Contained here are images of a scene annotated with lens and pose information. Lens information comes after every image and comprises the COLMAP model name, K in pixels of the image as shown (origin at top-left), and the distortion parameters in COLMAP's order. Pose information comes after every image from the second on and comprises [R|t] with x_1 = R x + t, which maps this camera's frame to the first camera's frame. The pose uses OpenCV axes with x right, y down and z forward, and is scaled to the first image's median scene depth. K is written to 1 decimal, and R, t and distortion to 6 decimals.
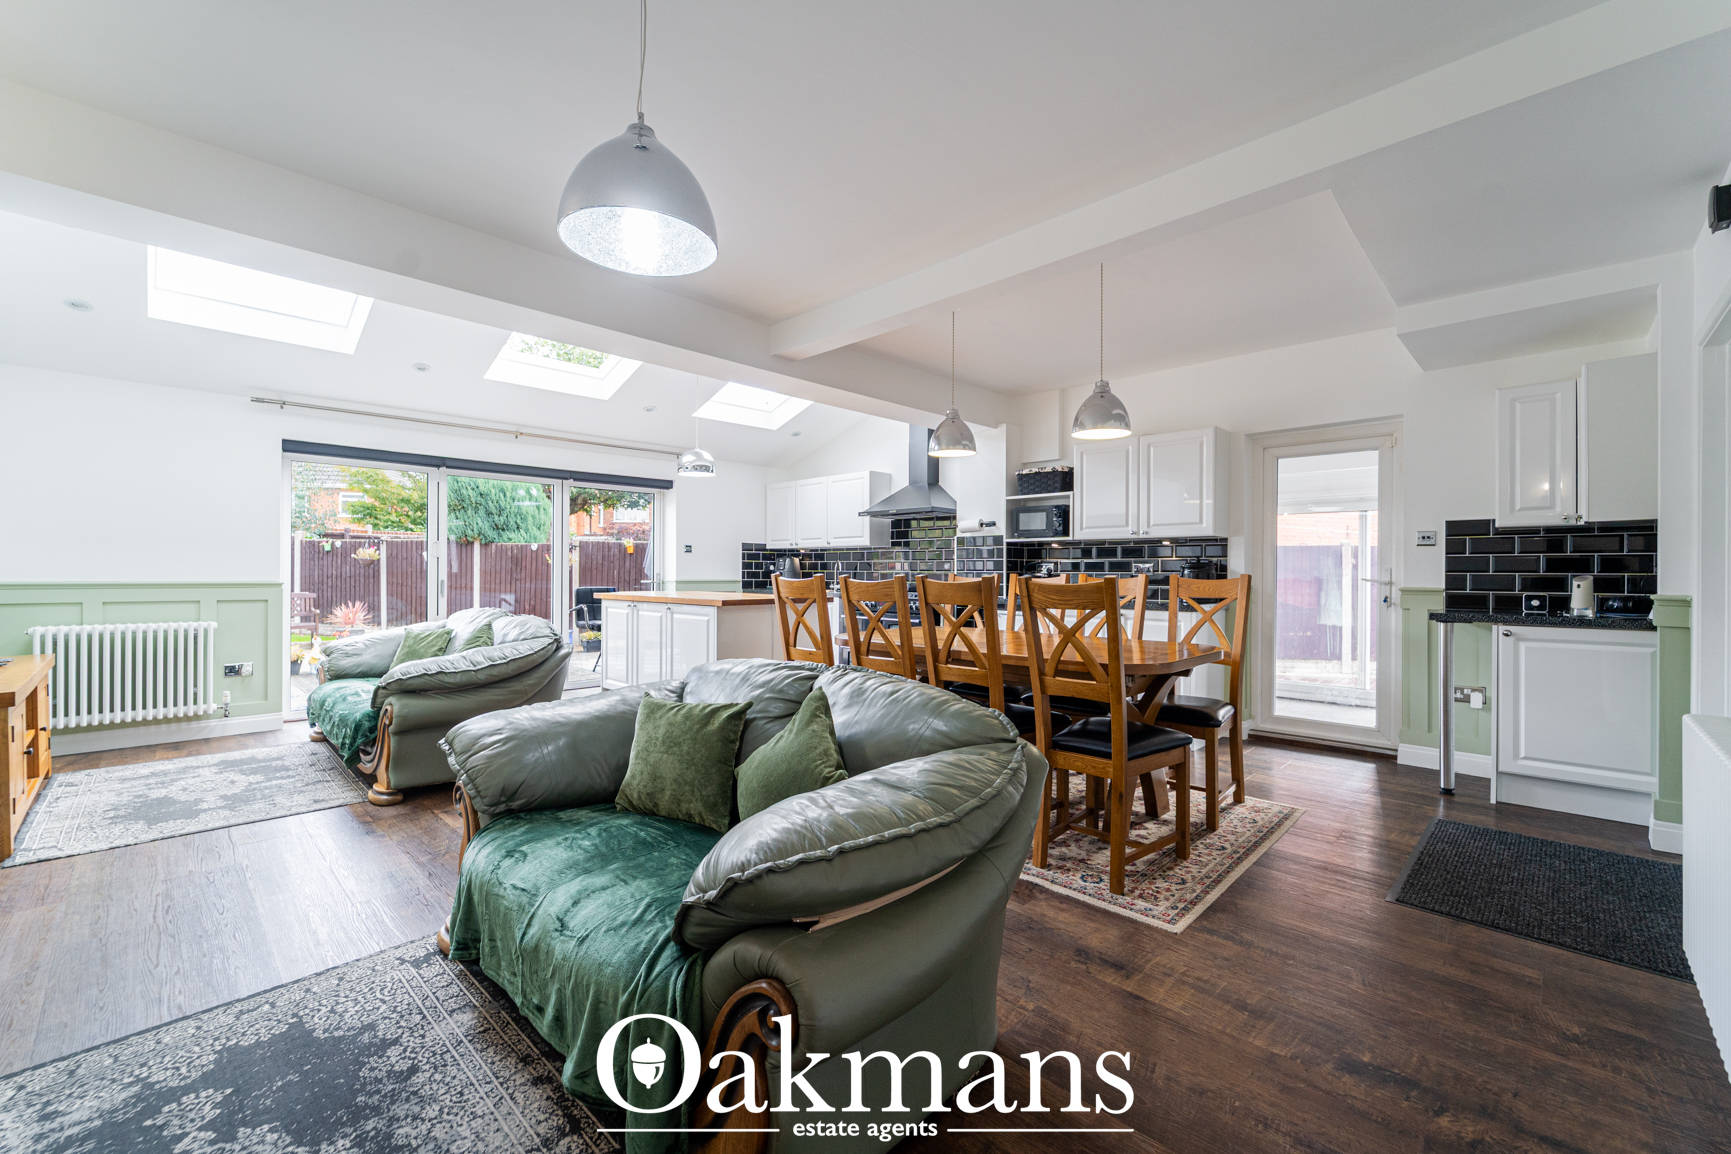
lens RADIAL K [[717.0, 0, 876.3], [0, 717.0, 572.0], [0, 0, 1]] dist [0.002439, -0.002330]
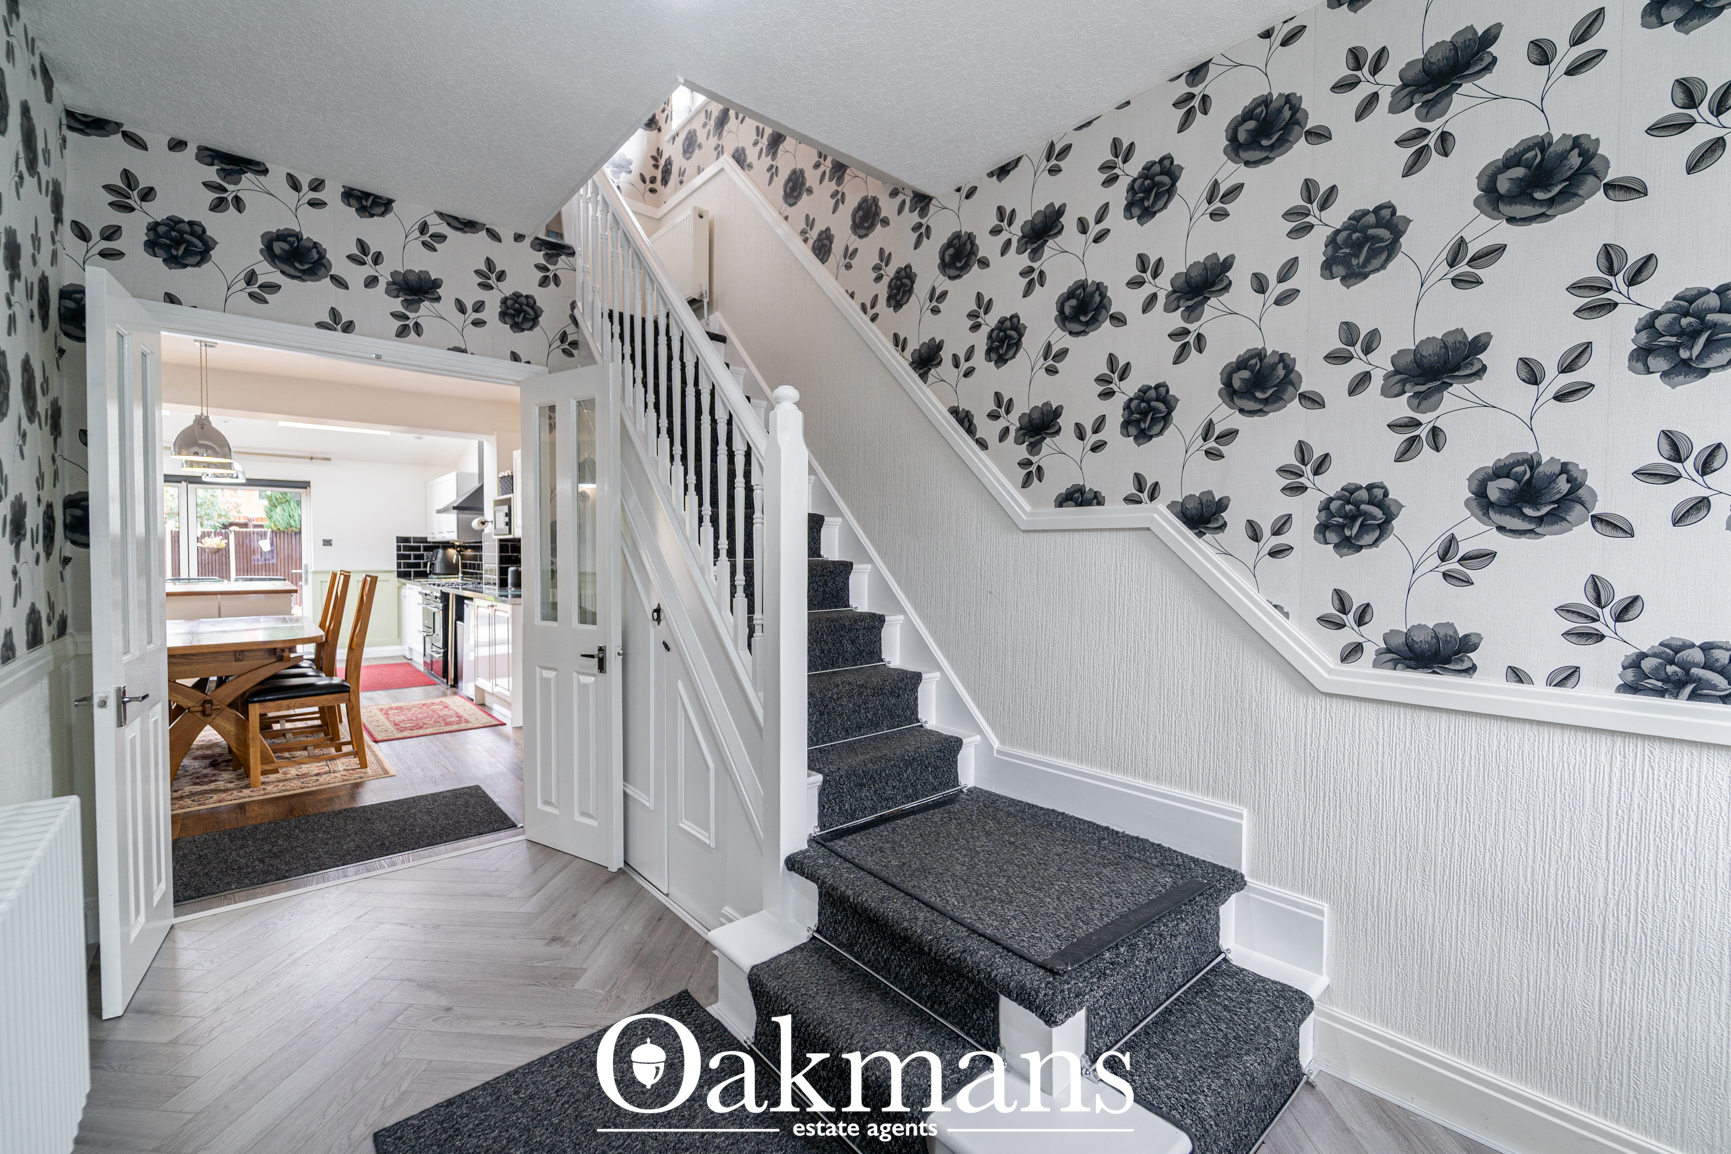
lens RADIAL K [[717.0, 0, 863.1], [0, 717.0, 571.6], [0, 0, 1]] dist [0.002439, -0.002330]
pose [[0.997425, 0.001981, -0.071686, 0.594496], [-0.000277, 0.999718, 0.023762, -0.012375], [0.071713, -0.023681, 0.997144, -0.045446]]
